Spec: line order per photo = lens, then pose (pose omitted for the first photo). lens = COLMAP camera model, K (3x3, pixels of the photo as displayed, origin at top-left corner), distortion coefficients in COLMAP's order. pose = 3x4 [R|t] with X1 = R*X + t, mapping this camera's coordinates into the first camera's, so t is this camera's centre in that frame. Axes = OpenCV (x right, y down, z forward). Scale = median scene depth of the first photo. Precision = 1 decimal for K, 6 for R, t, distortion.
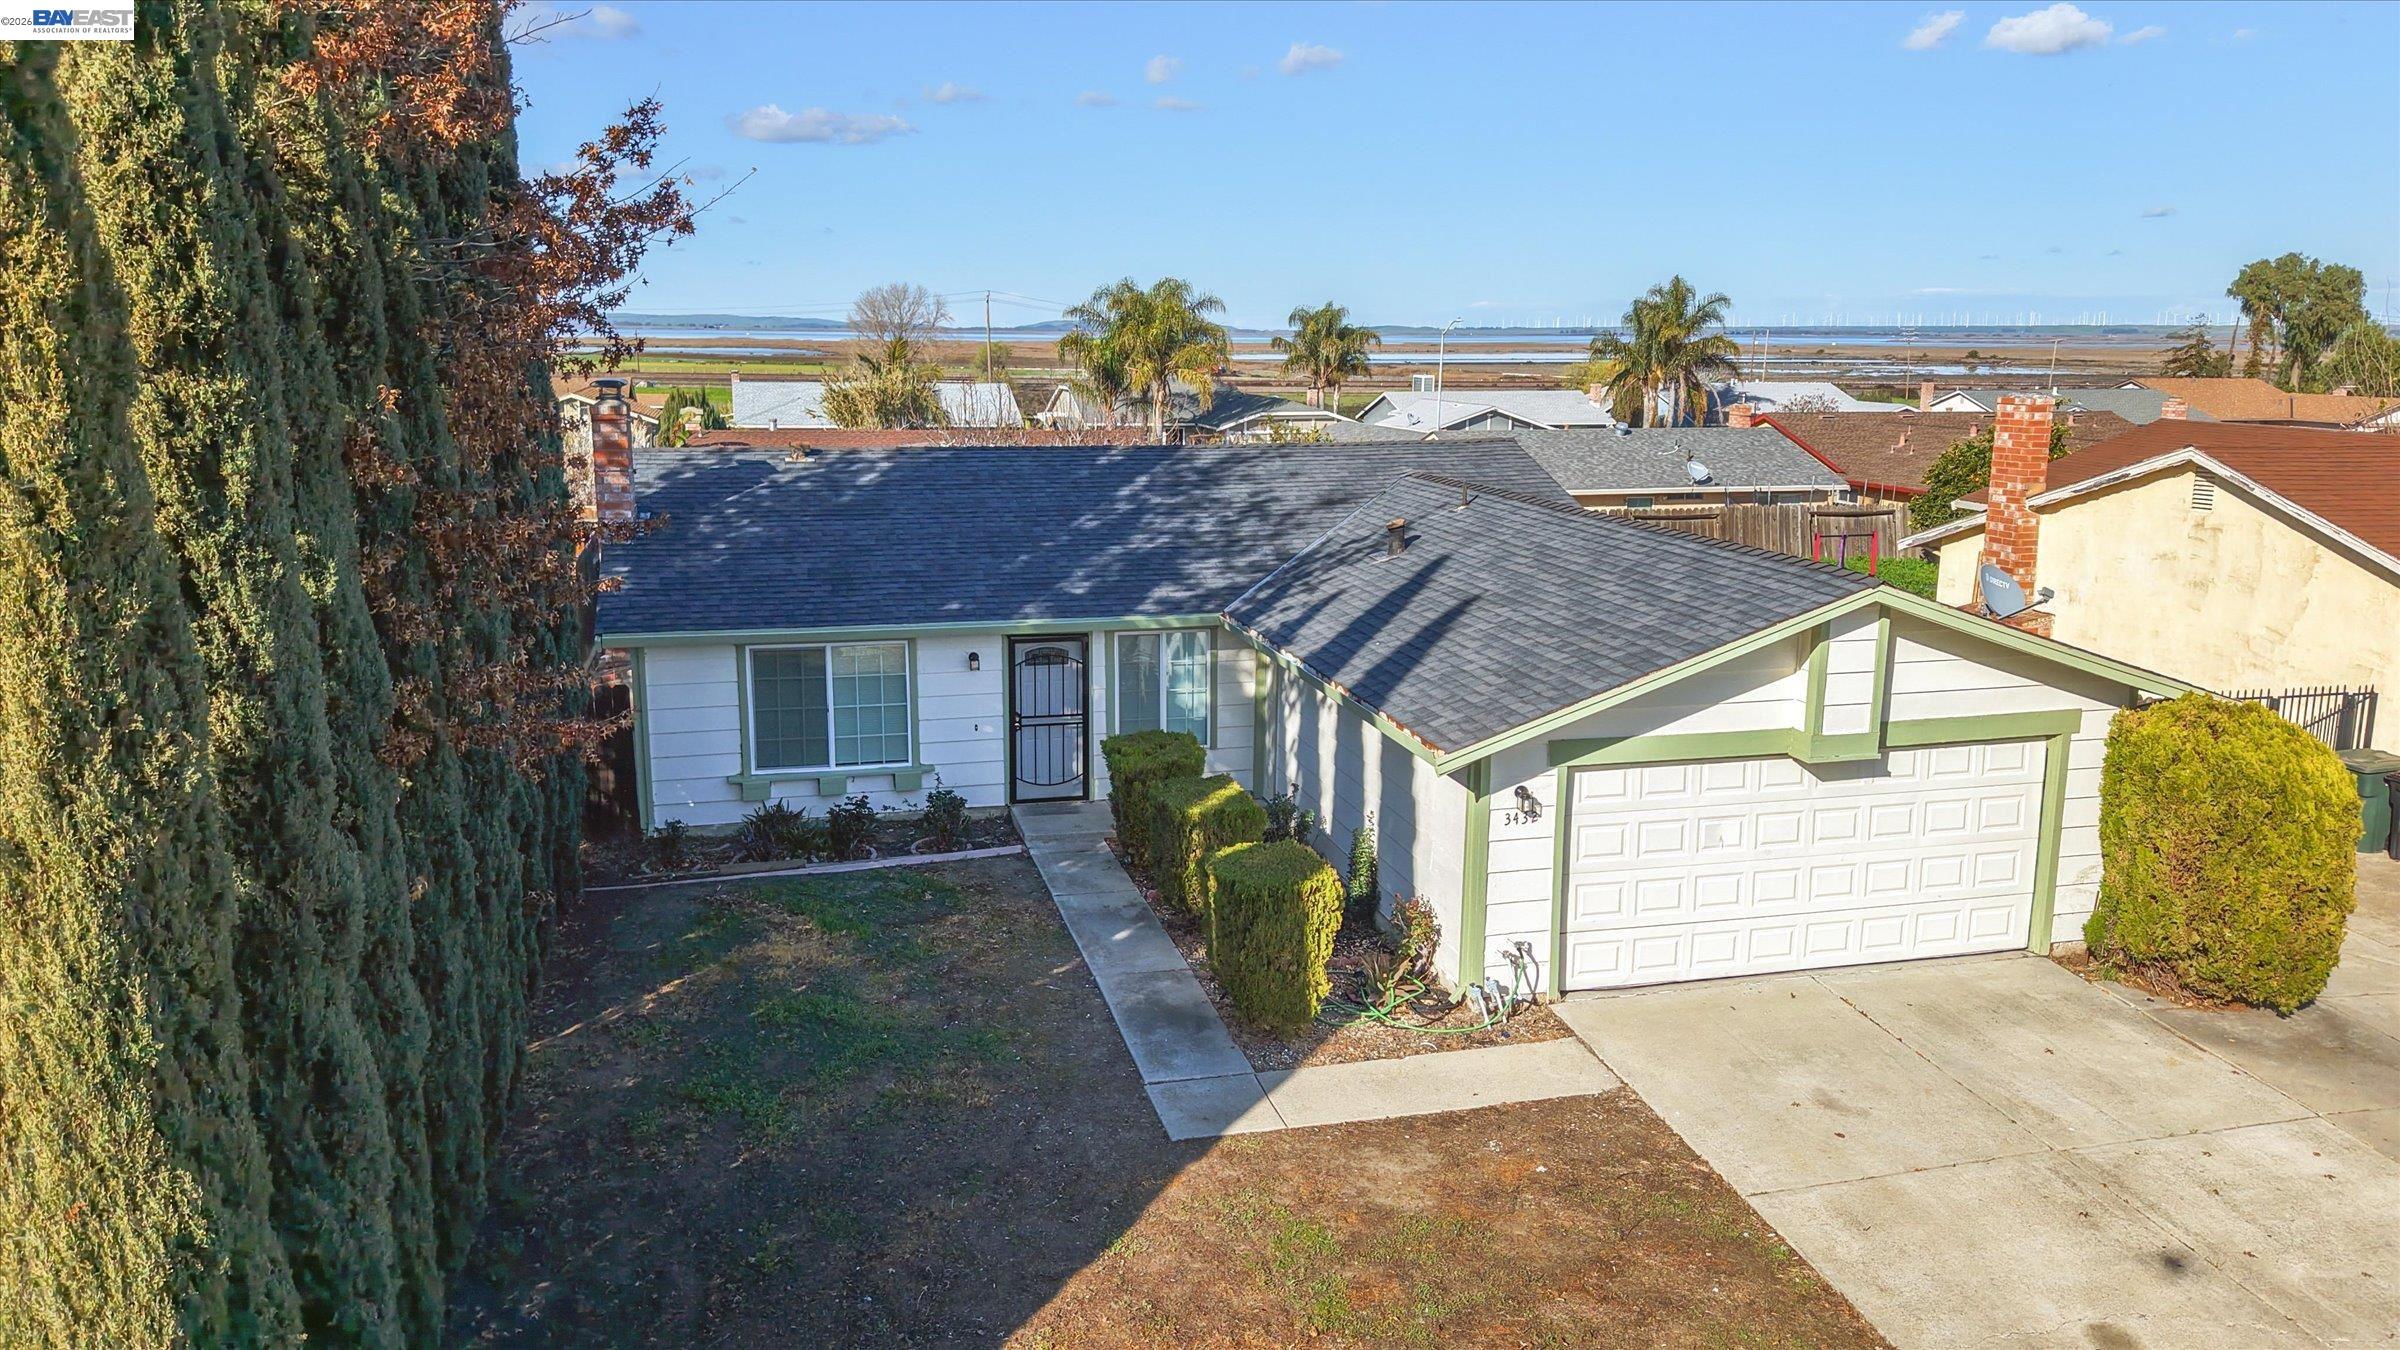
lens RADIAL K [[1676.7, 0, 1200.0], [0, 1676.7, 675.0], [0, 0, 1]] dist [-0.002175, 0.007773]
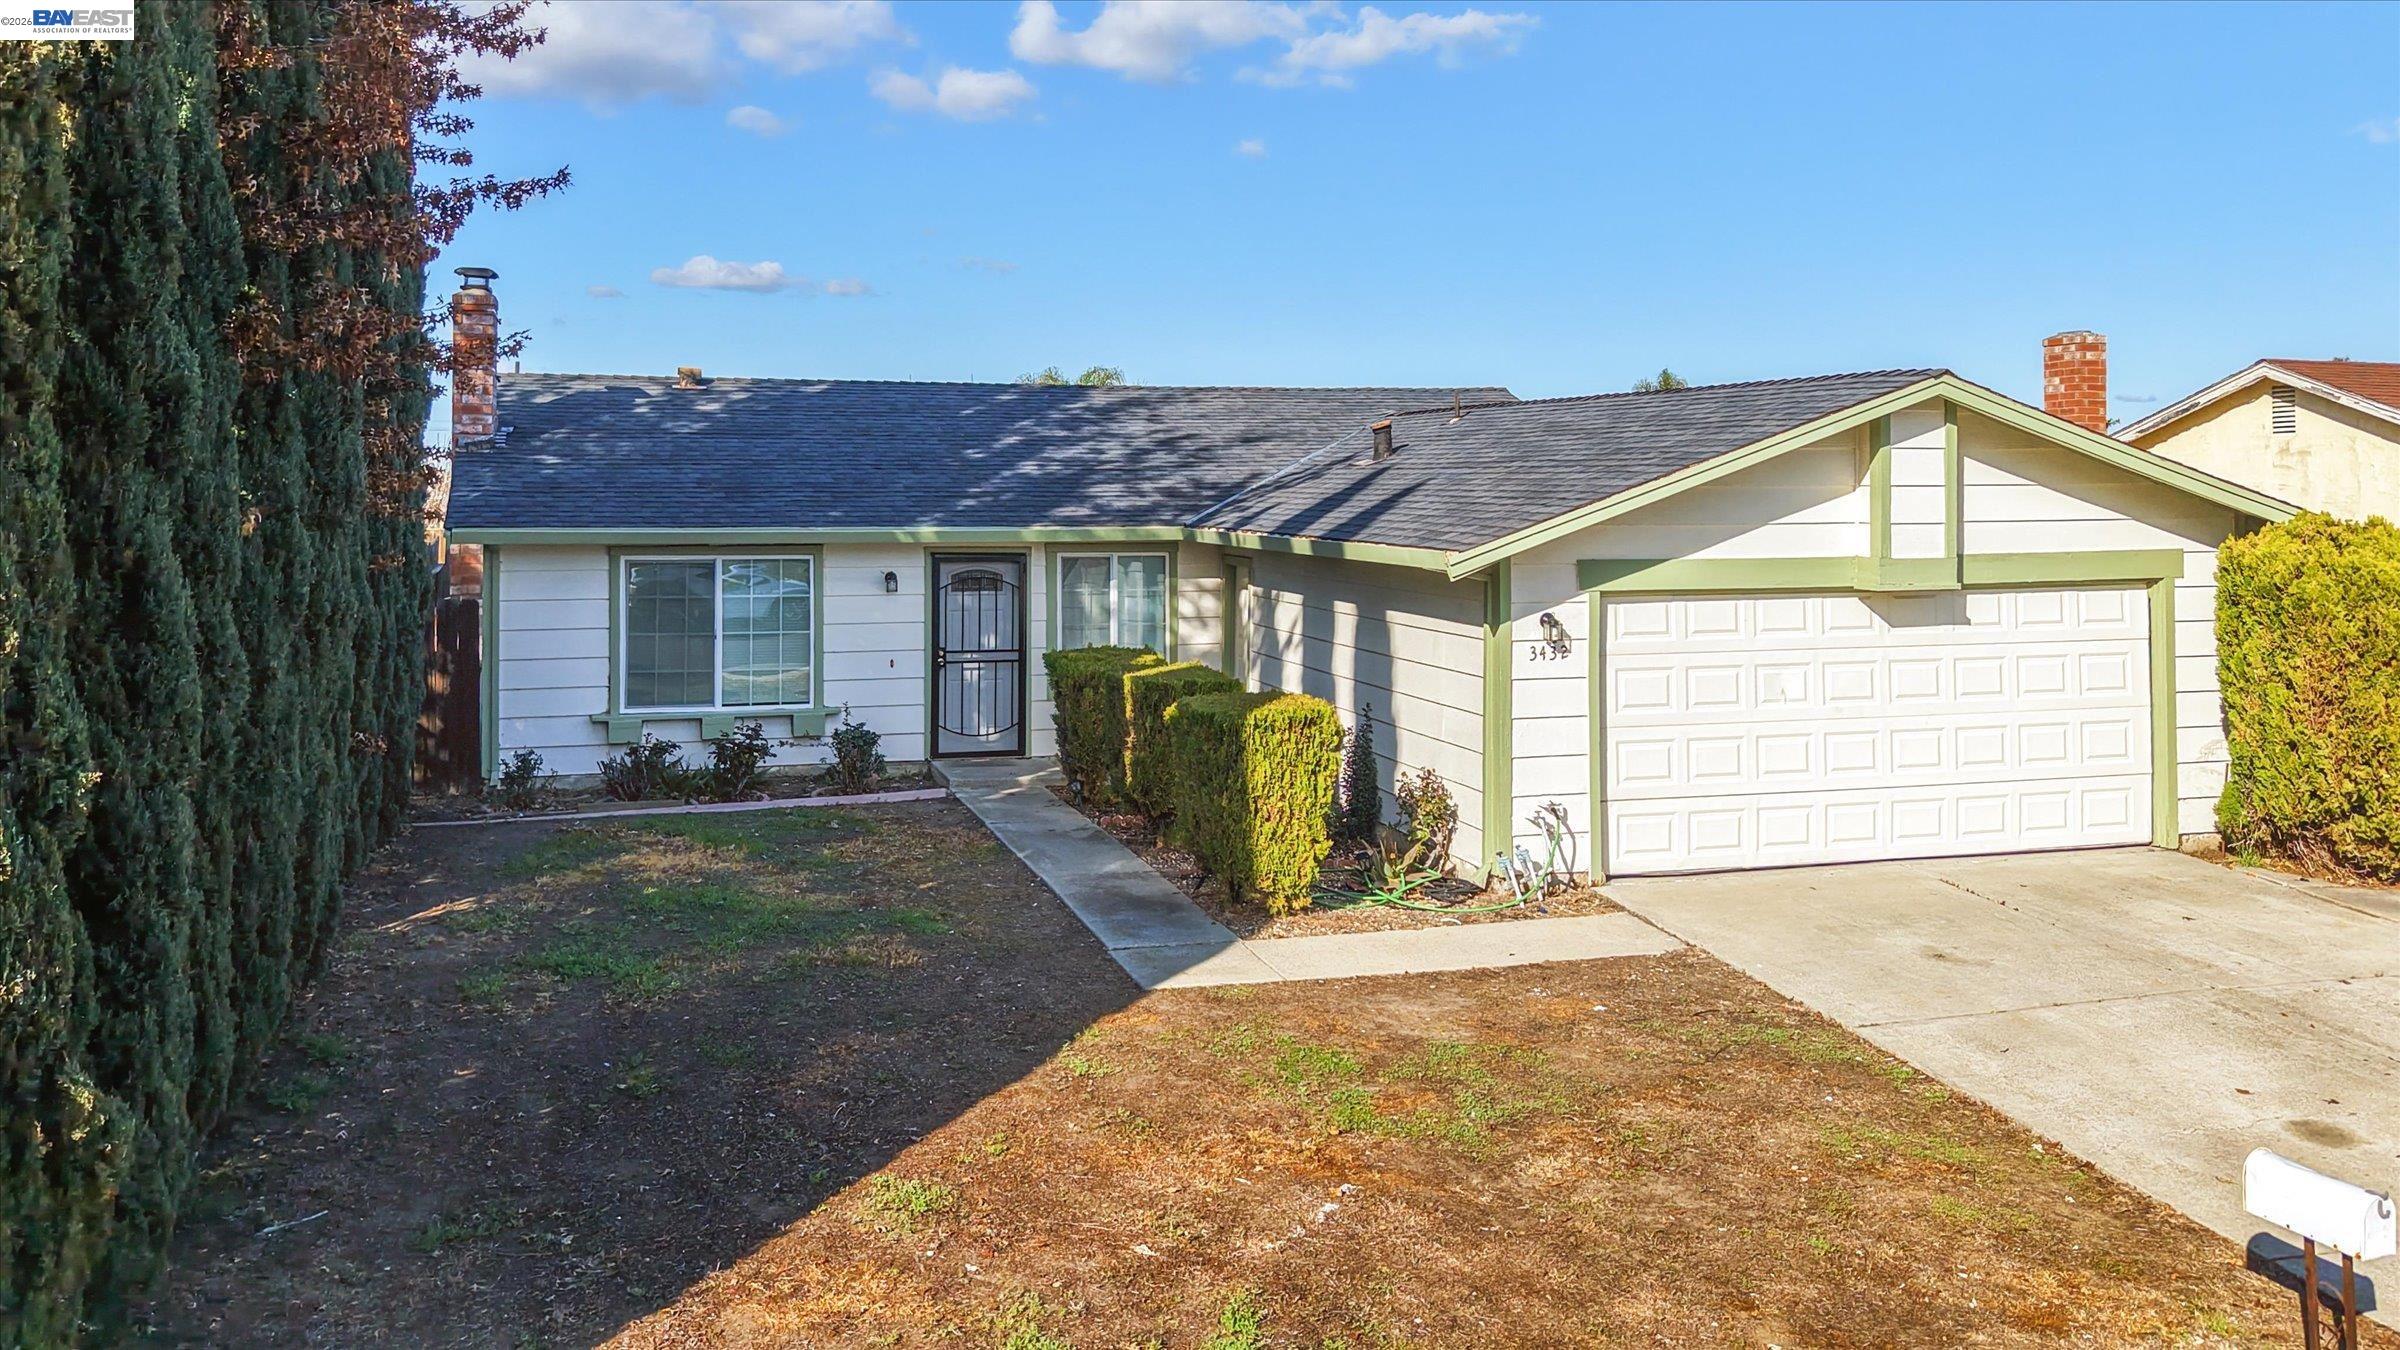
lens RADIAL K [[1949.4, 0, 1197.4], [0, 1949.4, 459.2], [0, 0, 1]] dist [0.011748, -0.011655]
pose [[0.999351, -0.004161, 0.035773, -0.020291], [0.011395, 0.978808, -0.204463, 0.184766], [-0.034164, 0.204738, 0.978220, 0.021047]]
